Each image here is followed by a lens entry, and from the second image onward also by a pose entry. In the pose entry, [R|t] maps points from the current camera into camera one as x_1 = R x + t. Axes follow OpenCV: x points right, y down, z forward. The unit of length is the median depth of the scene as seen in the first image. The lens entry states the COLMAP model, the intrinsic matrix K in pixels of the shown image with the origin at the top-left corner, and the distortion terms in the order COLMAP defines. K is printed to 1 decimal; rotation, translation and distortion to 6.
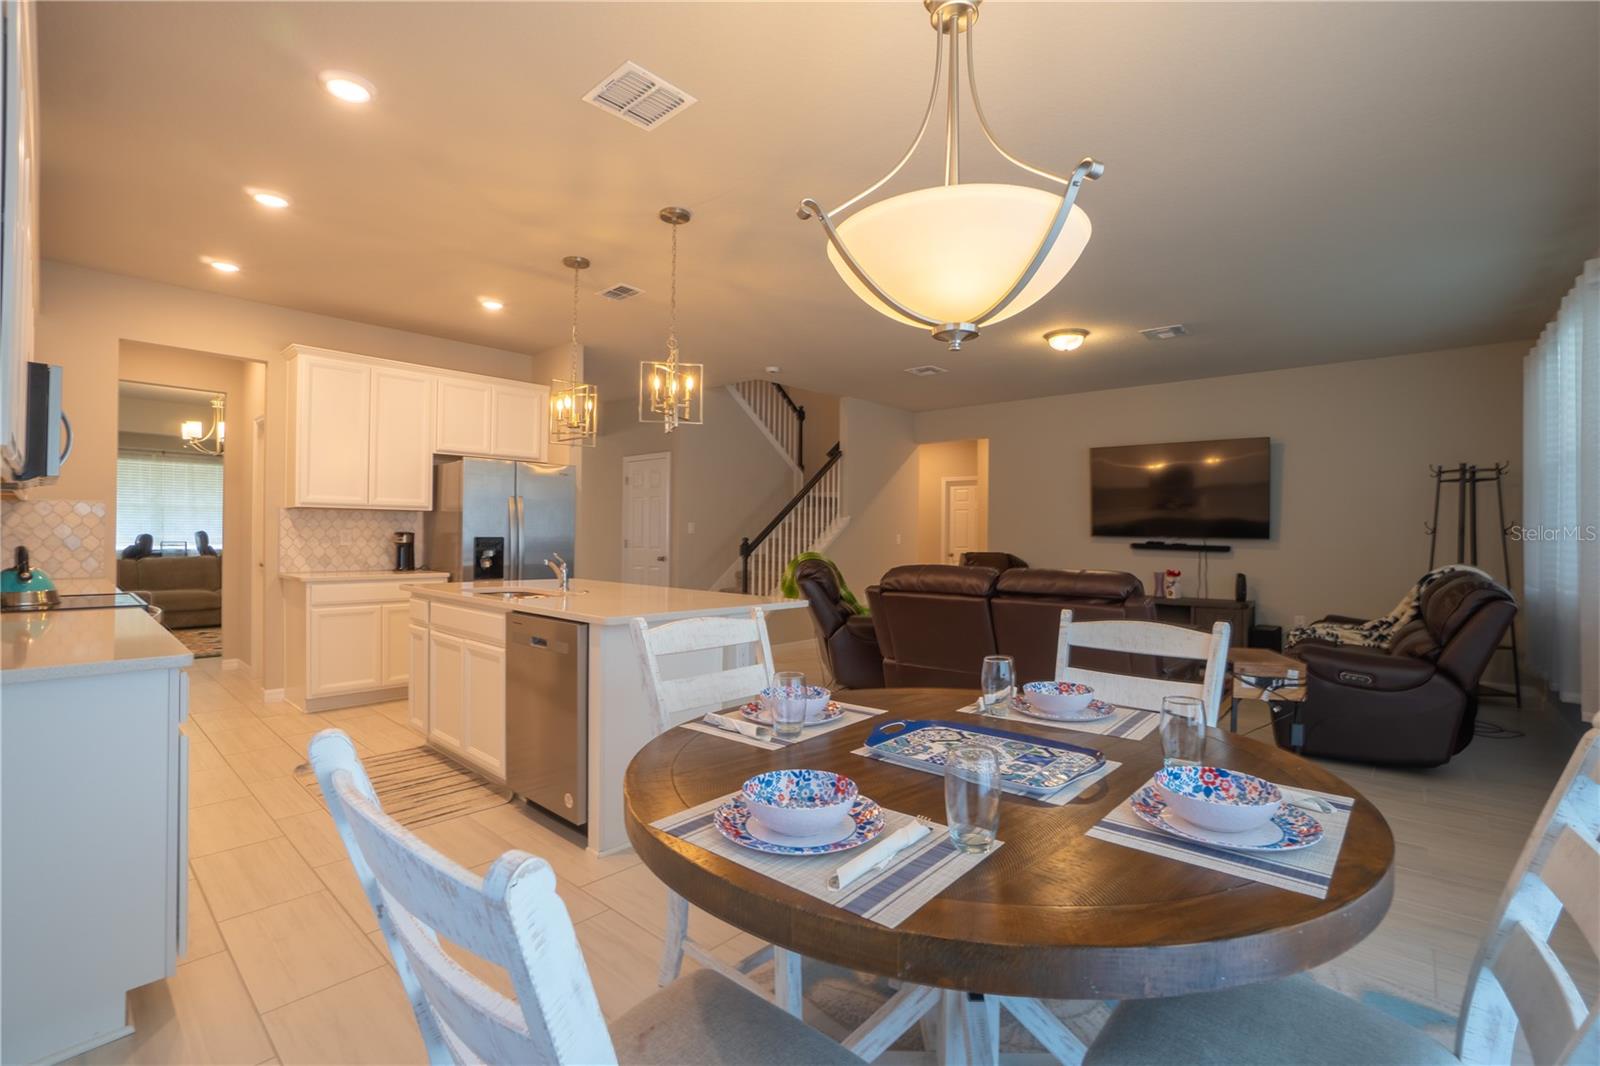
lens RADIAL K [[707.8, 0, 779.3], [0, 707.8, 532.7], [0, 0, 1]] dist [-0.029480, 0.005282]
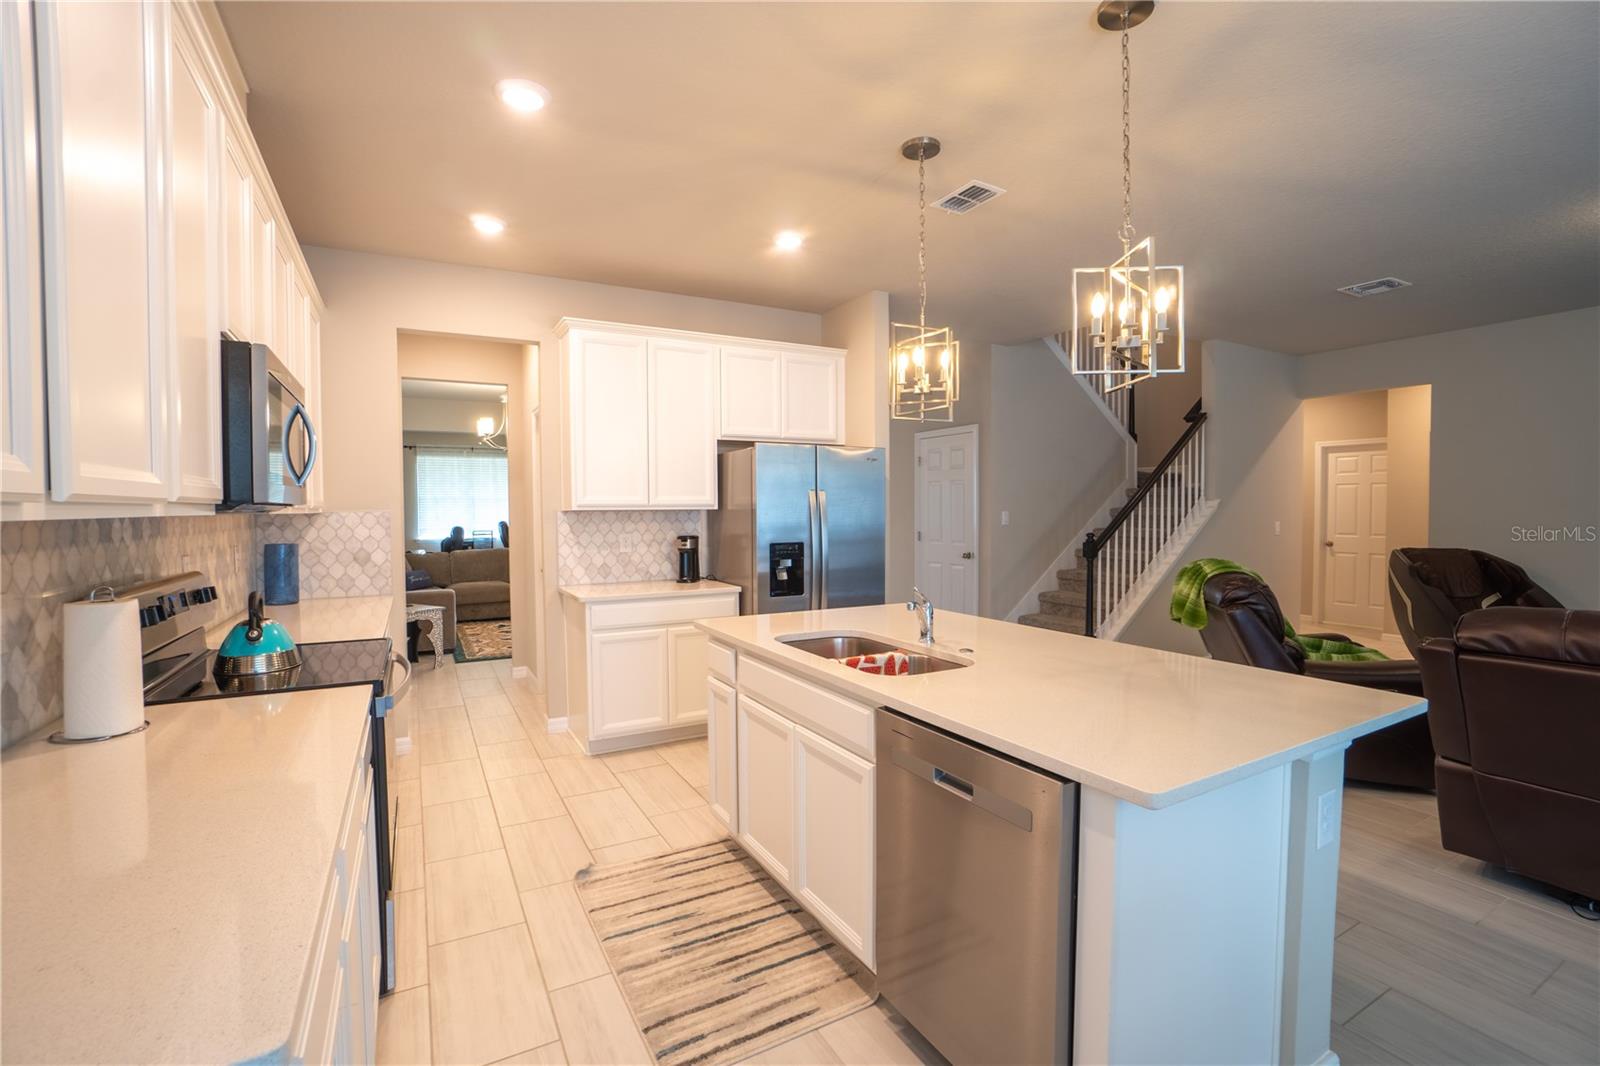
lens RADIAL K [[707.8, 0, 797.4], [0, 707.8, 535.4], [0, 0, 1]] dist [-0.029480, 0.005282]
pose [[0.952142, -0.003553, -0.305634, -0.155333], [0.015868, 0.999159, 0.037820, -0.031917], [0.305242, -0.040860, 0.951398, 0.242999]]
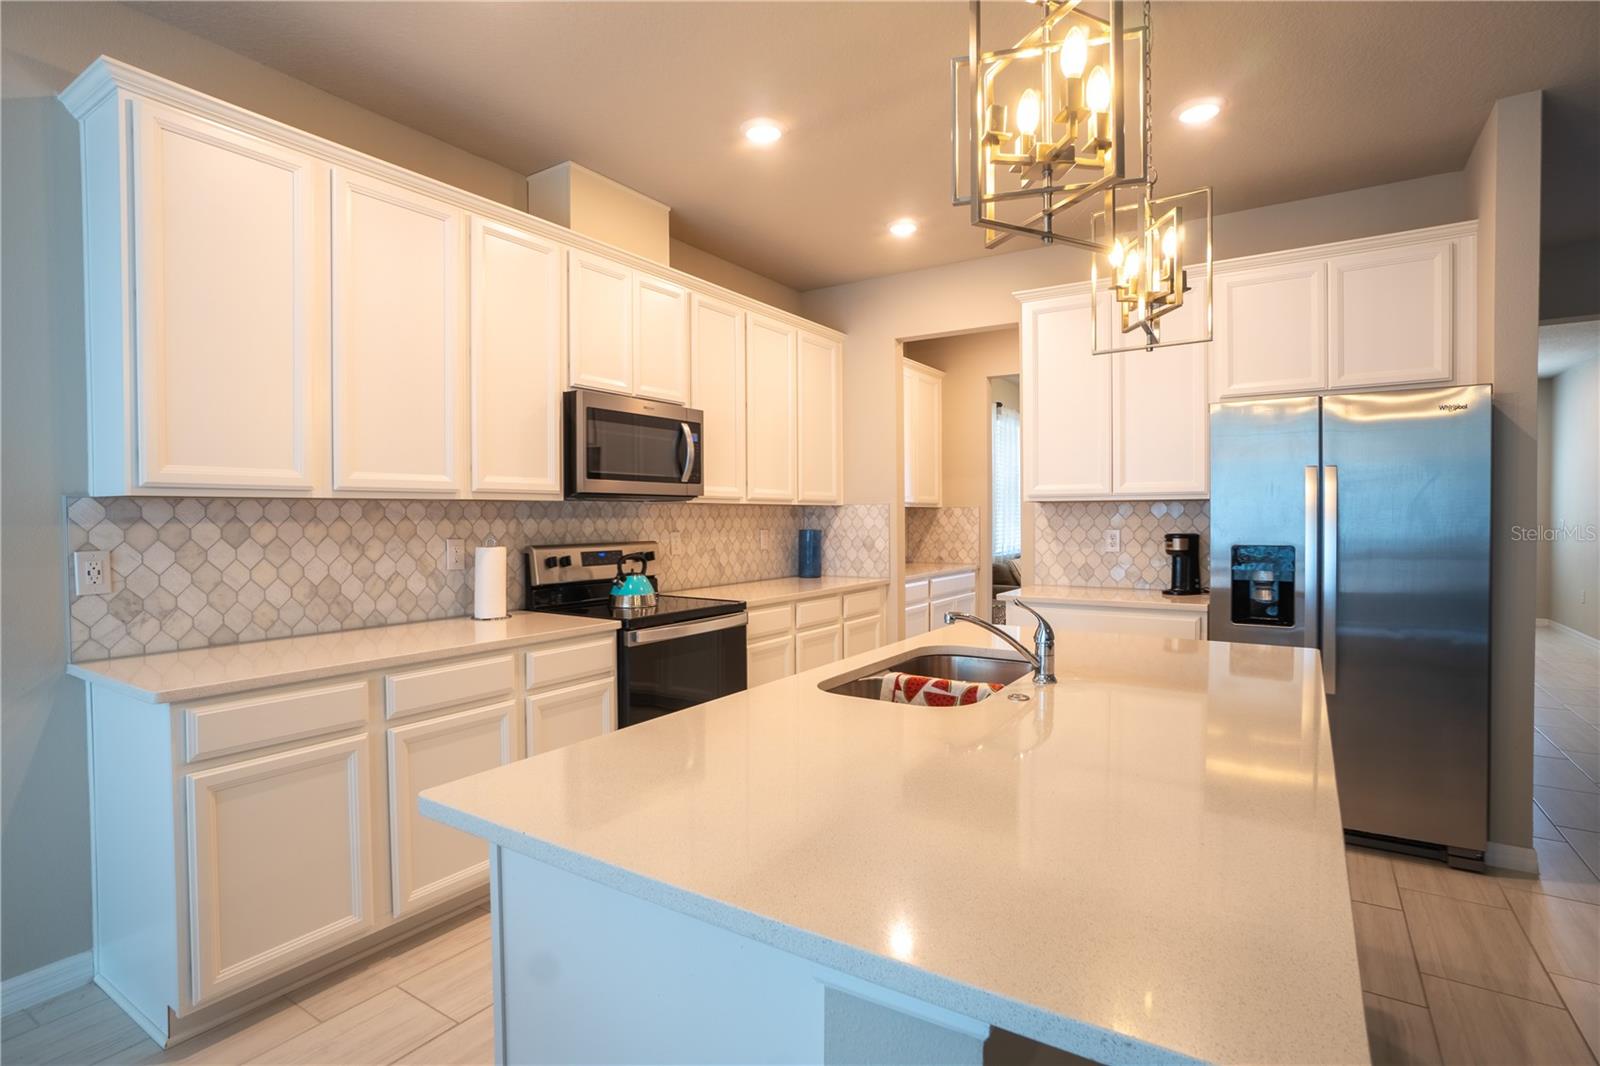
lens RADIAL K [[784.4, 0, 804.8], [0, 784.4, 529.4], [0, 0, 1]] dist [-0.003874, 0.001014]
pose [[0.192525, 0.005837, -0.981275, 0.106841], [0.009627, 0.999923, 0.007836, -0.014091], [0.981245, -0.010956, 0.192454, 0.540828]]
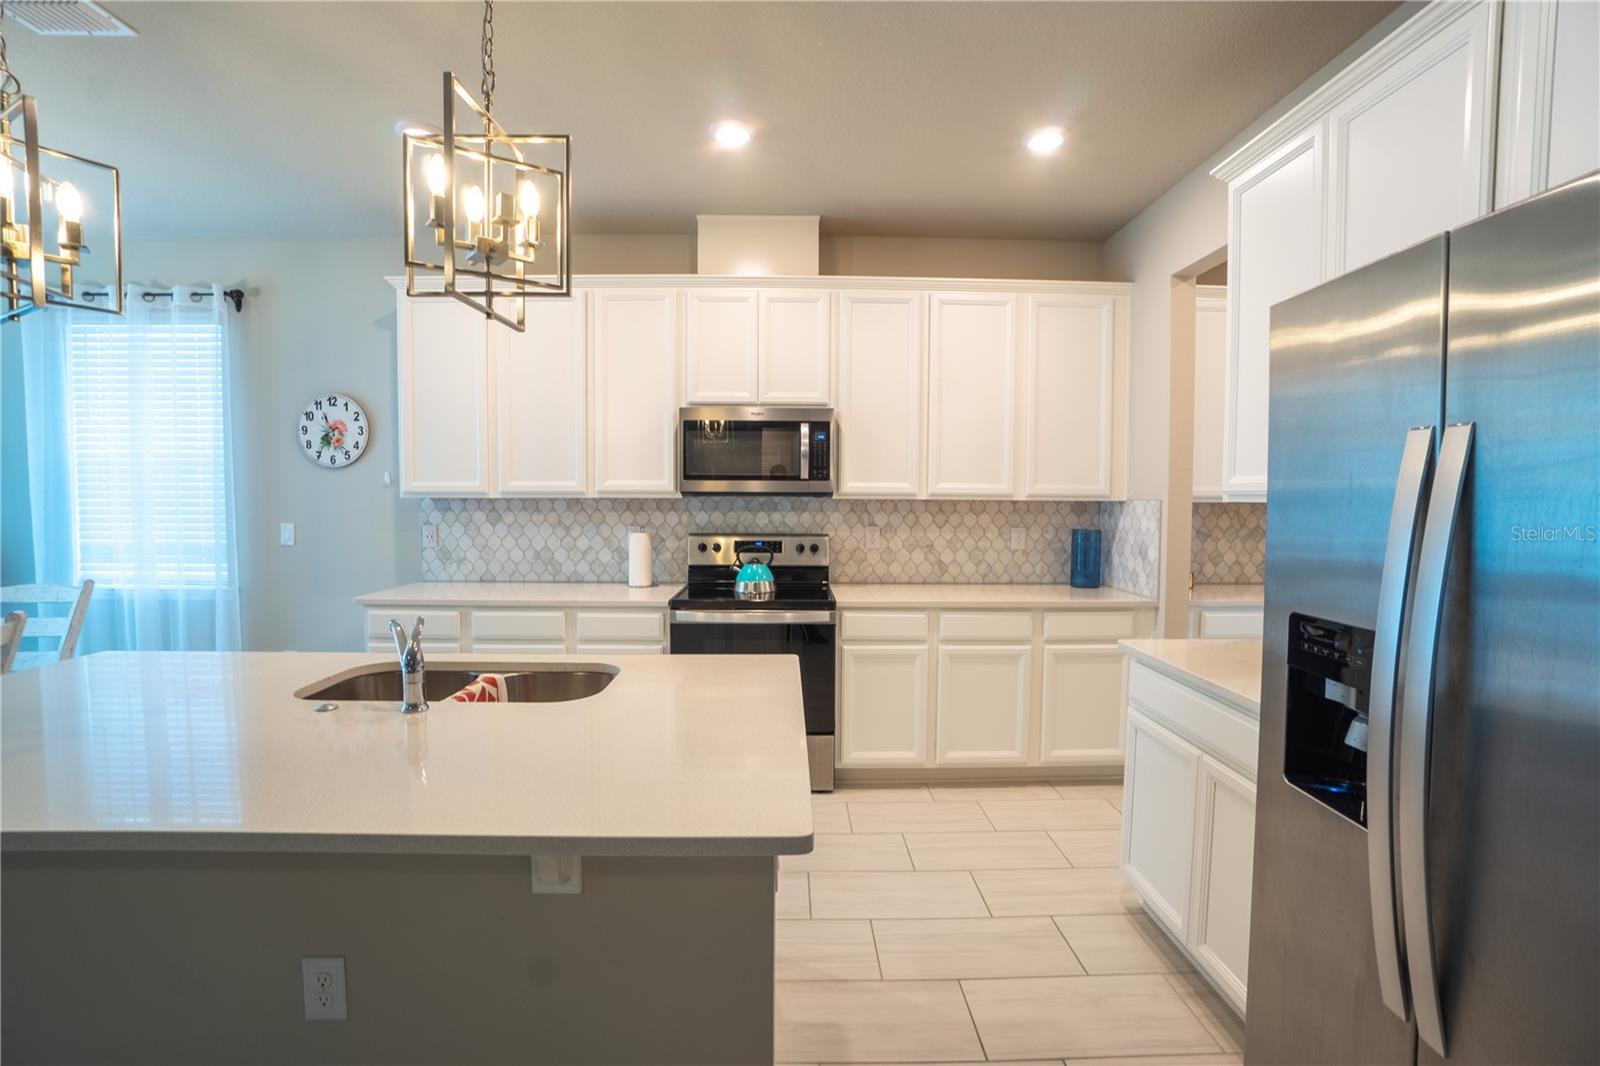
lens RADIAL K [[707.8, 0, 805.6], [0, 707.8, 527.9], [0, 0, 1]] dist [-0.029480, 0.005282]
pose [[-0.704398, 0.016312, -0.709618, -0.129724], [-0.010941, 0.999368, 0.033834, -0.029029], [0.709721, 0.031597, -0.703774, 1.035394]]
